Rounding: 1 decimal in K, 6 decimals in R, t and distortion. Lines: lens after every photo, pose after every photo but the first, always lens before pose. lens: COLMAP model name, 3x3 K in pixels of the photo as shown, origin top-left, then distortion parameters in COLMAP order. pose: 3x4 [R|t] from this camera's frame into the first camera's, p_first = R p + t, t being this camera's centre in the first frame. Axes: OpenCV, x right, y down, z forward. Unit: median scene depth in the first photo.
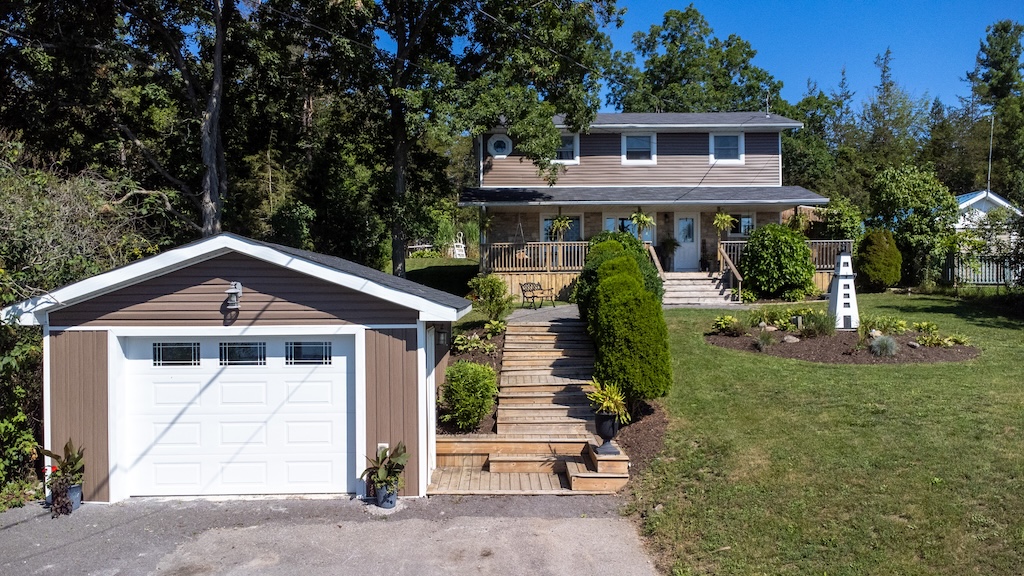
lens RADIAL K [[739.5, 0, 512.0], [0, 739.5, 288.0], [0, 0, 1]] dist [0.038461, -0.061386]
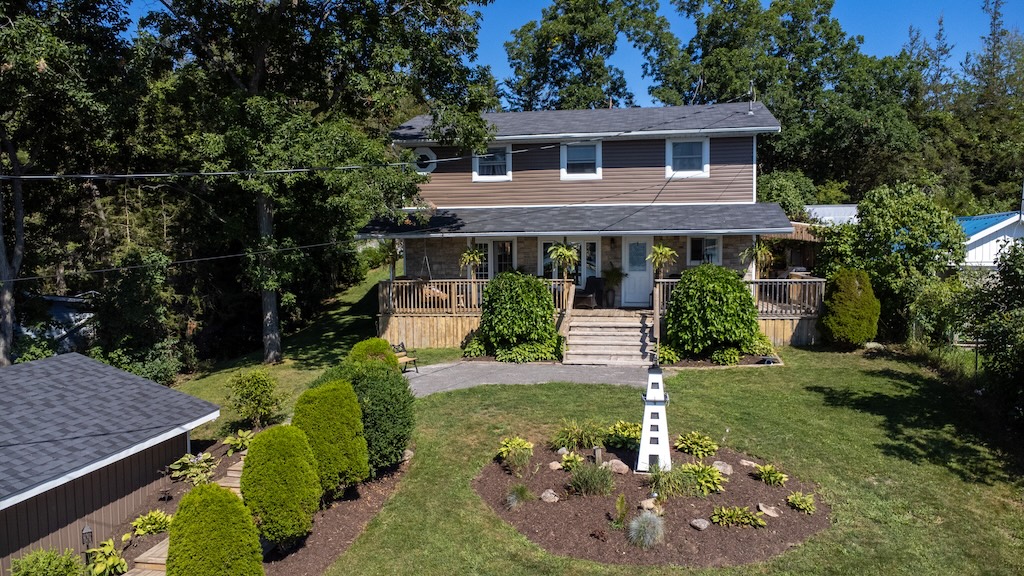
lens RADIAL K [[739.5, 0, 512.0], [0, 739.5, 288.0], [0, 0, 1]] dist [0.038461, -0.061386]
pose [[0.982868, 0.008406, -0.184117, 0.251473], [0.004597, 0.997531, 0.070082, -0.102732], [0.184251, -0.069728, 0.980403, 0.145023]]
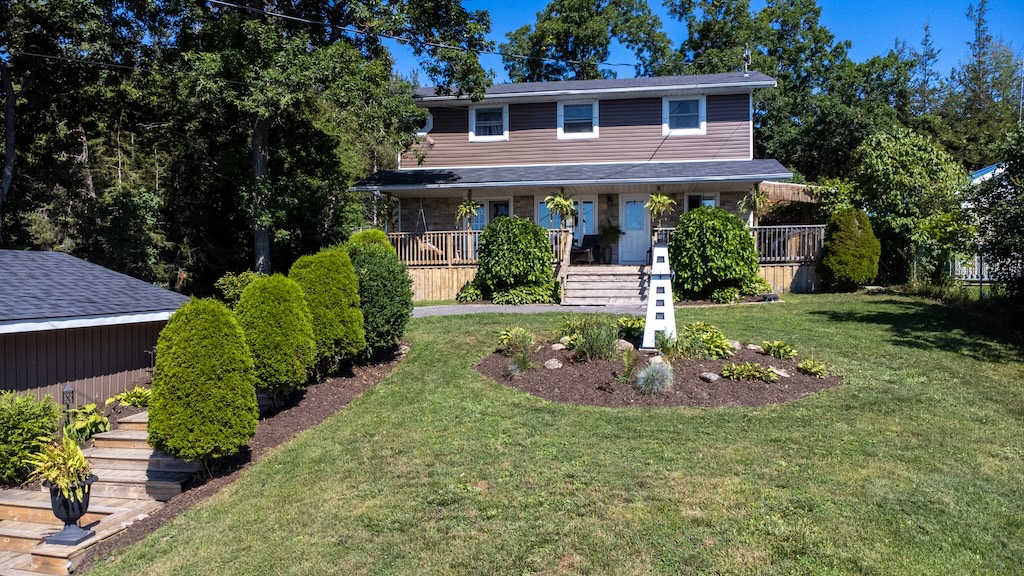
lens RADIAL K [[739.5, 0, 512.0], [0, 739.5, 288.0], [0, 0, 1]] dist [0.038461, -0.061386]
pose [[0.985185, 0.004076, -0.171448, 0.243710], [-0.001446, 0.999879, 0.015458, -0.008503], [0.171491, -0.014981, 0.985072, 0.149904]]
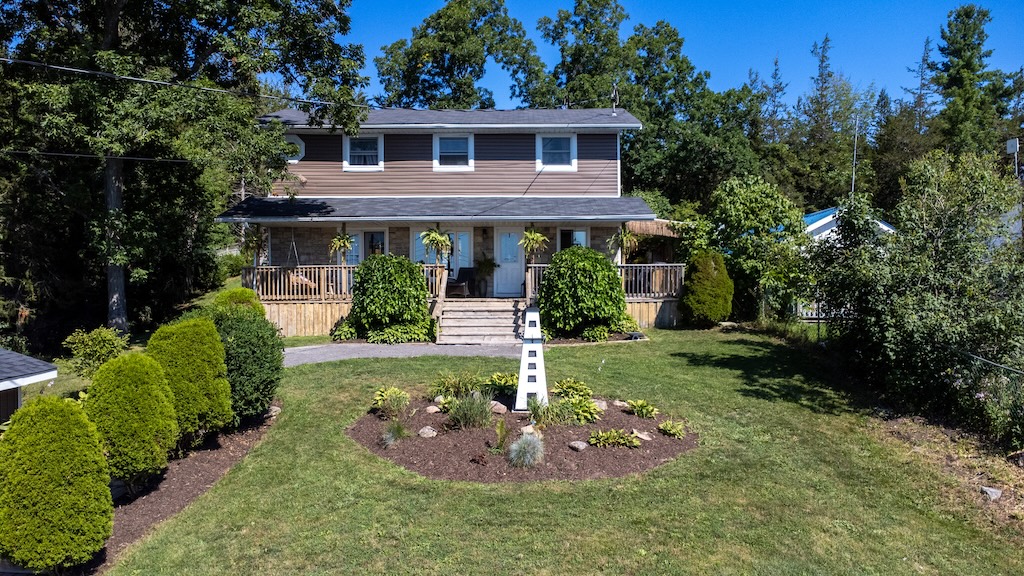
lens RADIAL K [[740.4, 0, 512.0], [0, 740.4, 288.0], [0, 0, 1]] dist [0.023910, -0.029537]
pose [[0.999970, 0.002961, -0.007179, 0.245601], [-0.002859, 0.999897, 0.014089, -0.044220], [0.007220, -0.014068, 0.999875, 0.144985]]
